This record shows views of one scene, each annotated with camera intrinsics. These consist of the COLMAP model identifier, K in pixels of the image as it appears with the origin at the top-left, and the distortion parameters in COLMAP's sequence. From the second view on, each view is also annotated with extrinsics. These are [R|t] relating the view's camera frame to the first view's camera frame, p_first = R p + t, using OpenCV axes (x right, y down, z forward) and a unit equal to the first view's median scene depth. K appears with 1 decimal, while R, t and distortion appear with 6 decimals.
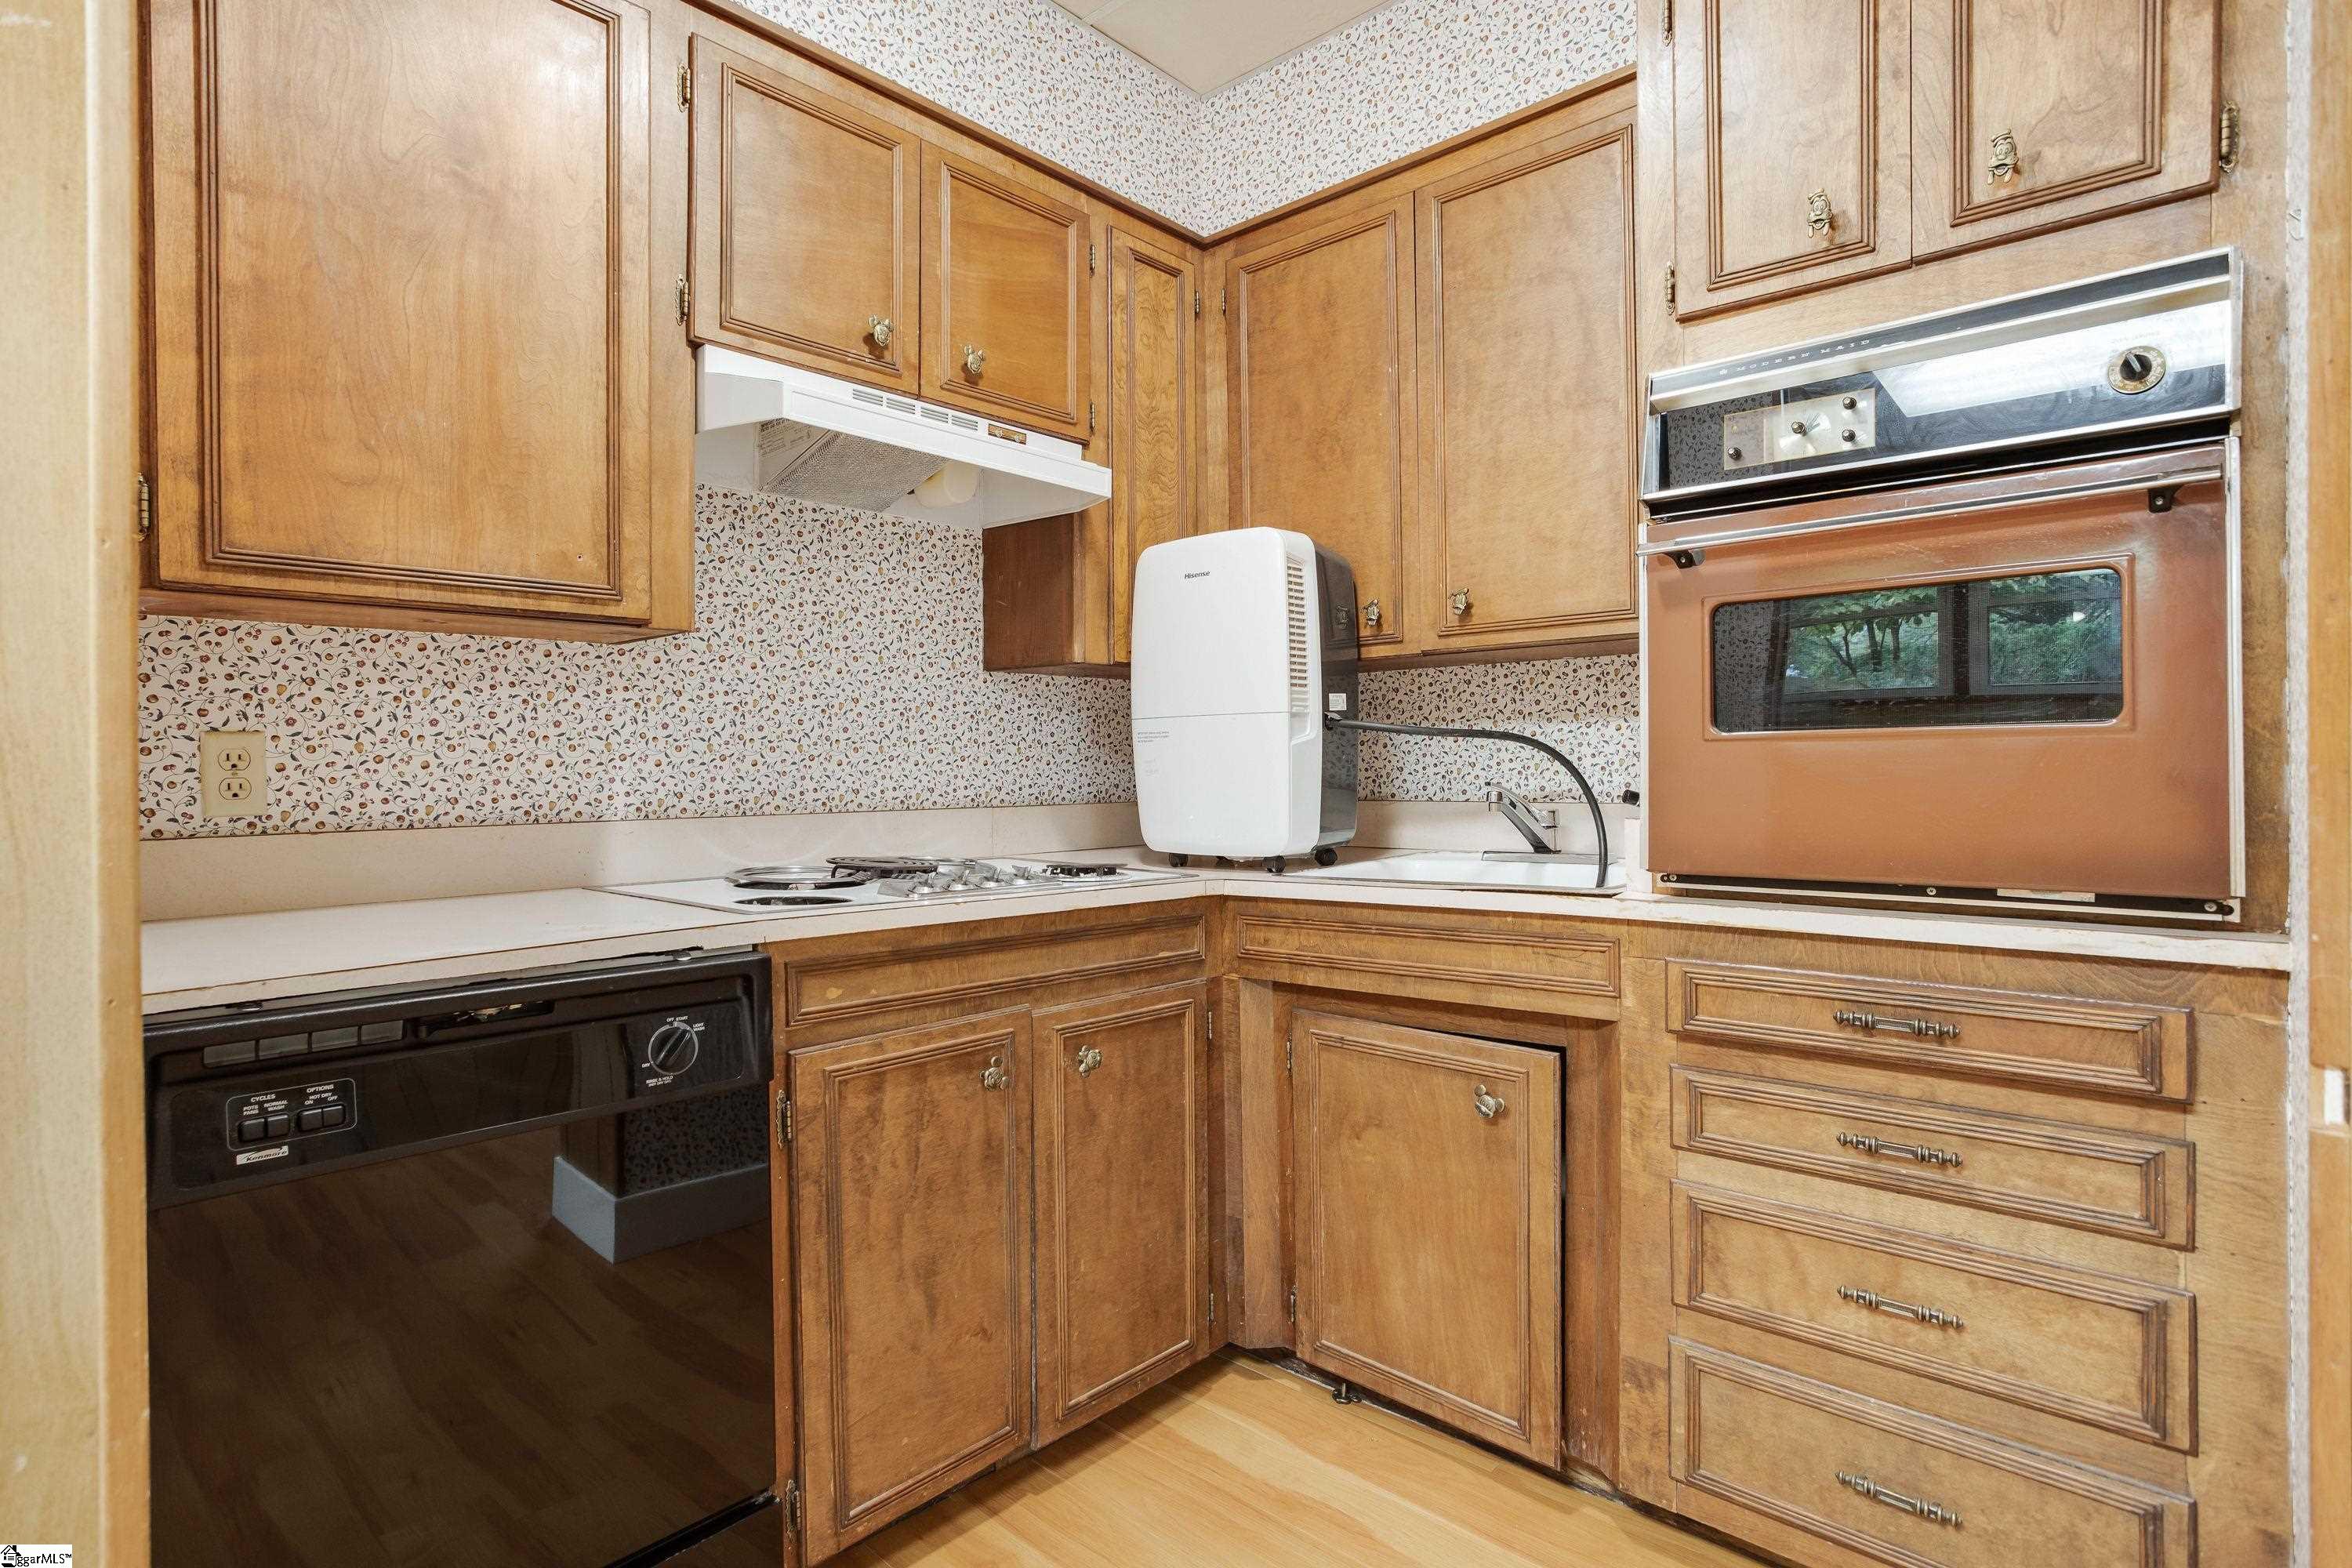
lens RADIAL K [[1168.0, 0, 1175.9], [0, 1168.0, 785.5], [0, 0, 1]] dist [-0.031418, -0.000040]
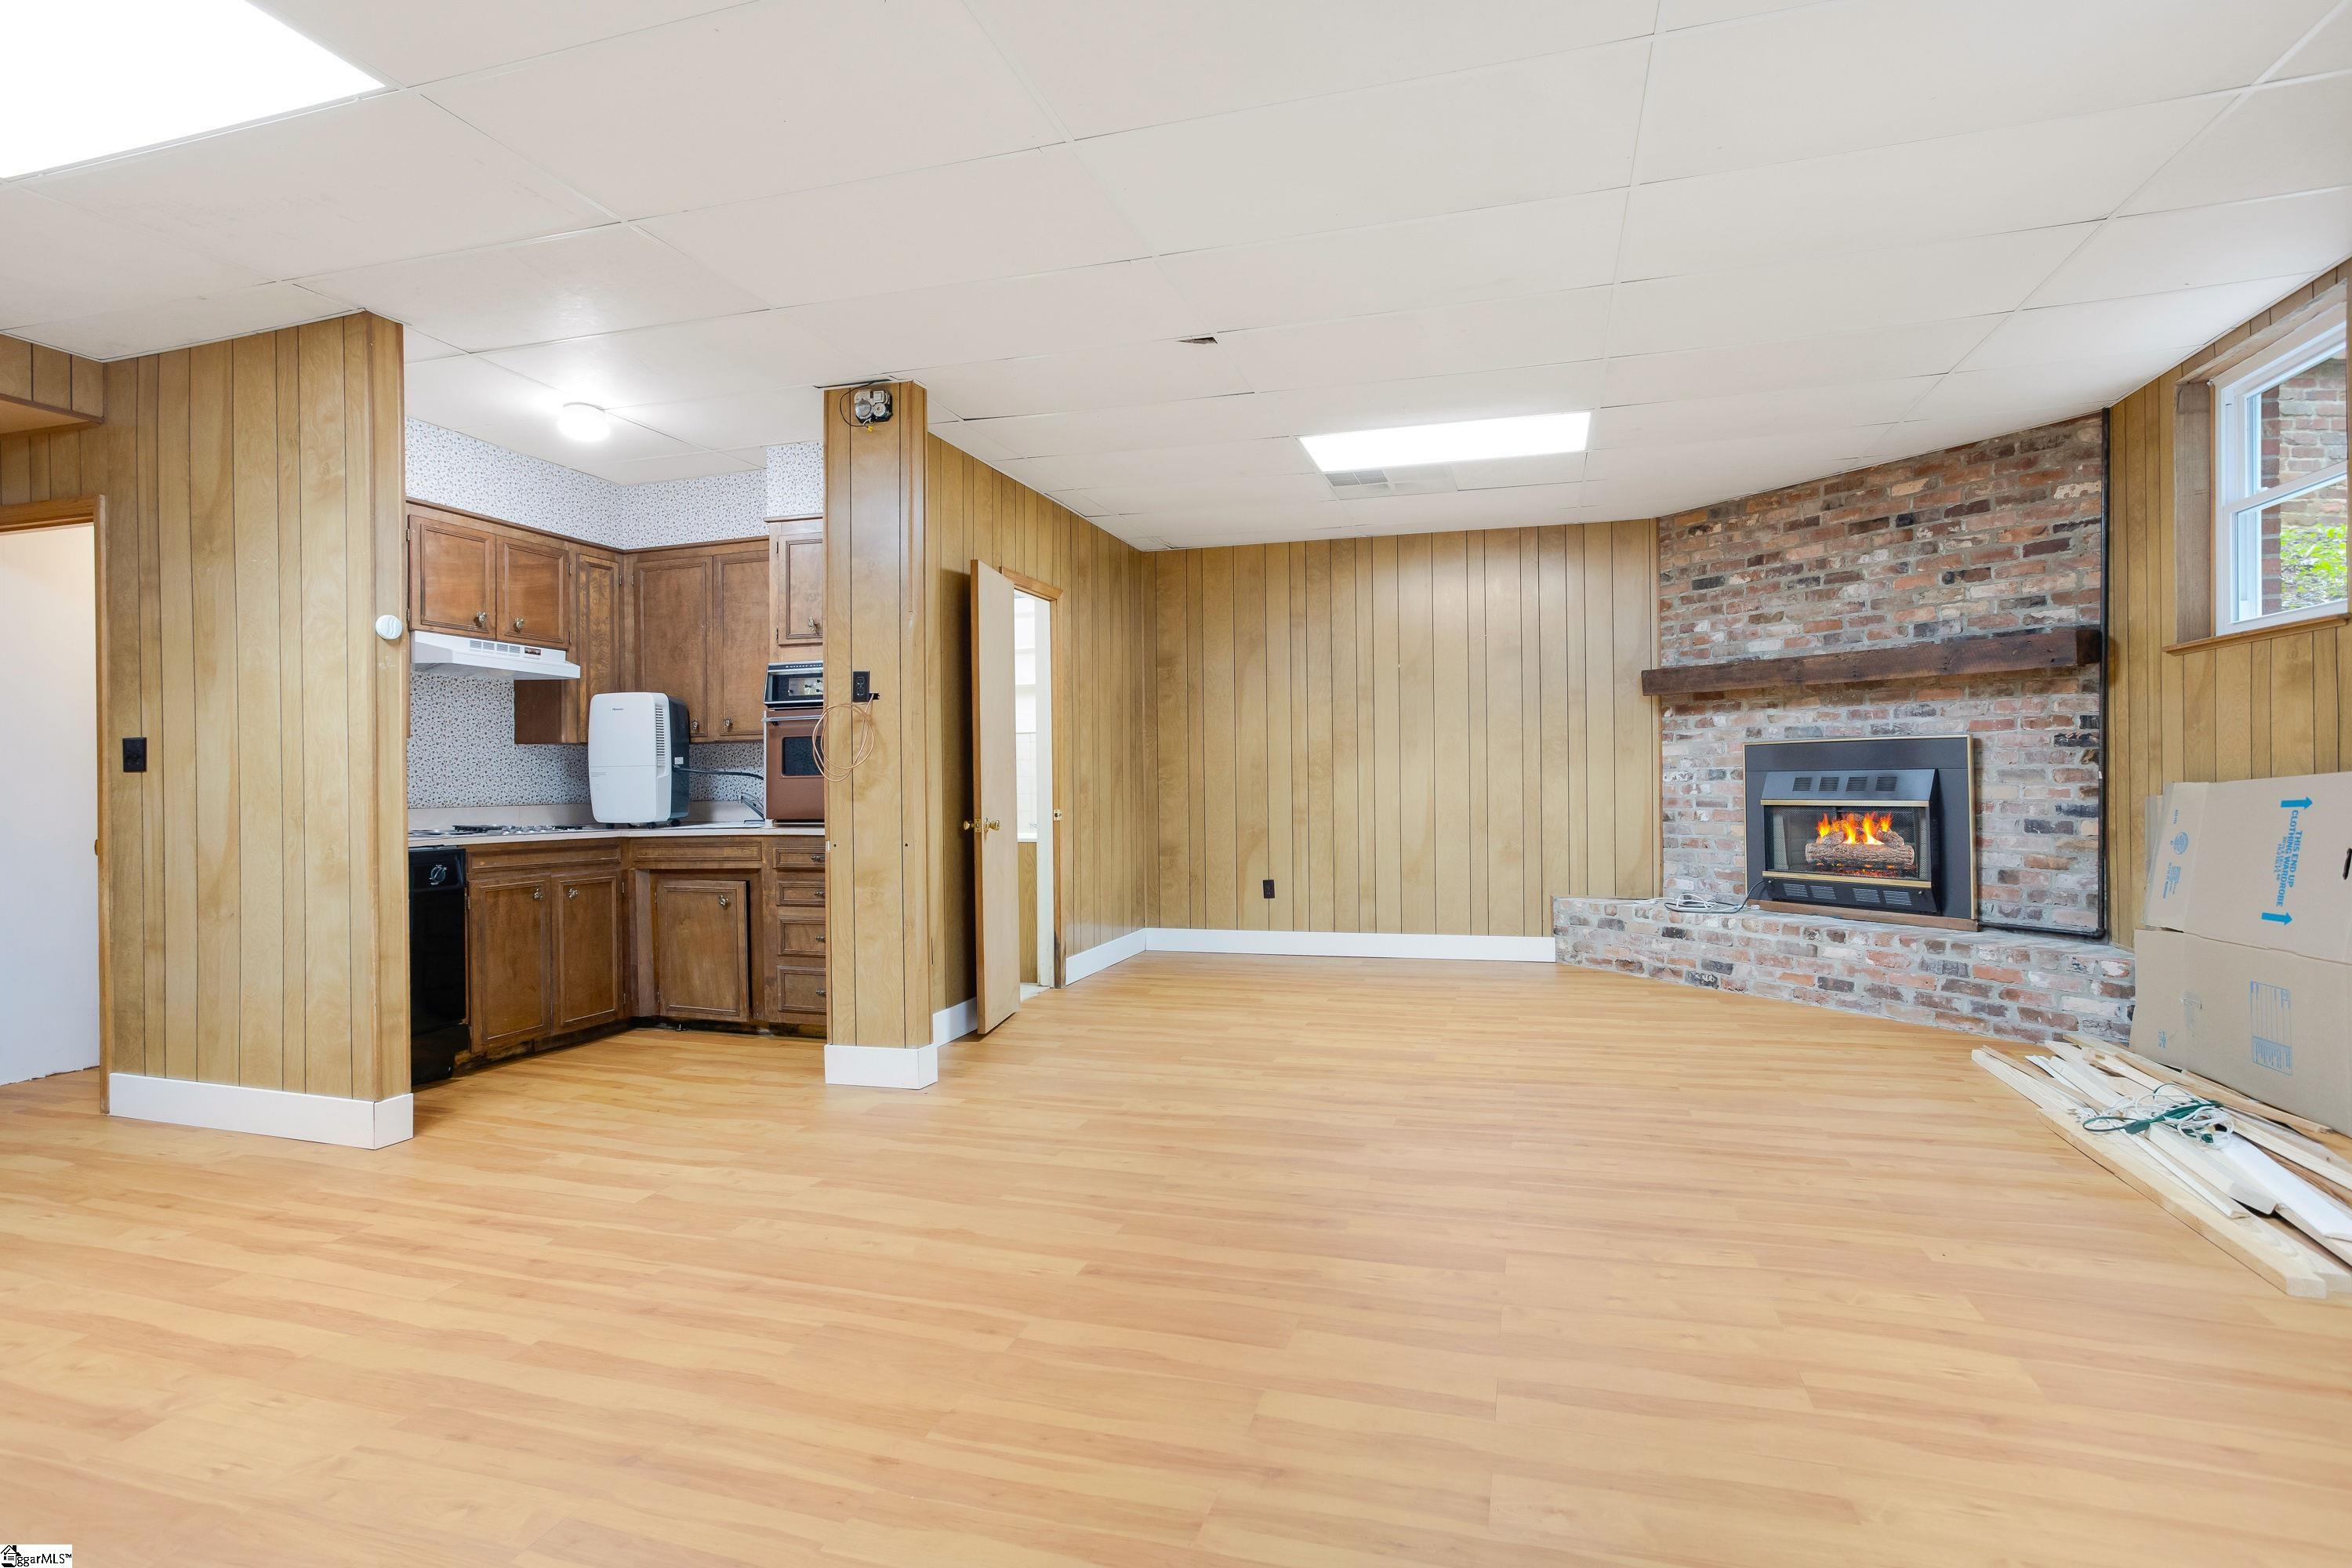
lens RADIAL K [[1168.0, 0, 1160.6], [0, 1168.0, 776.7], [0, 0, 1]] dist [-0.031418, -0.000040]
pose [[0.909652, -0.002588, 0.415364, 0.046617], [0.009914, 0.999831, -0.015482, 0.012942], [-0.415254, 0.018201, 0.909524, -1.824254]]
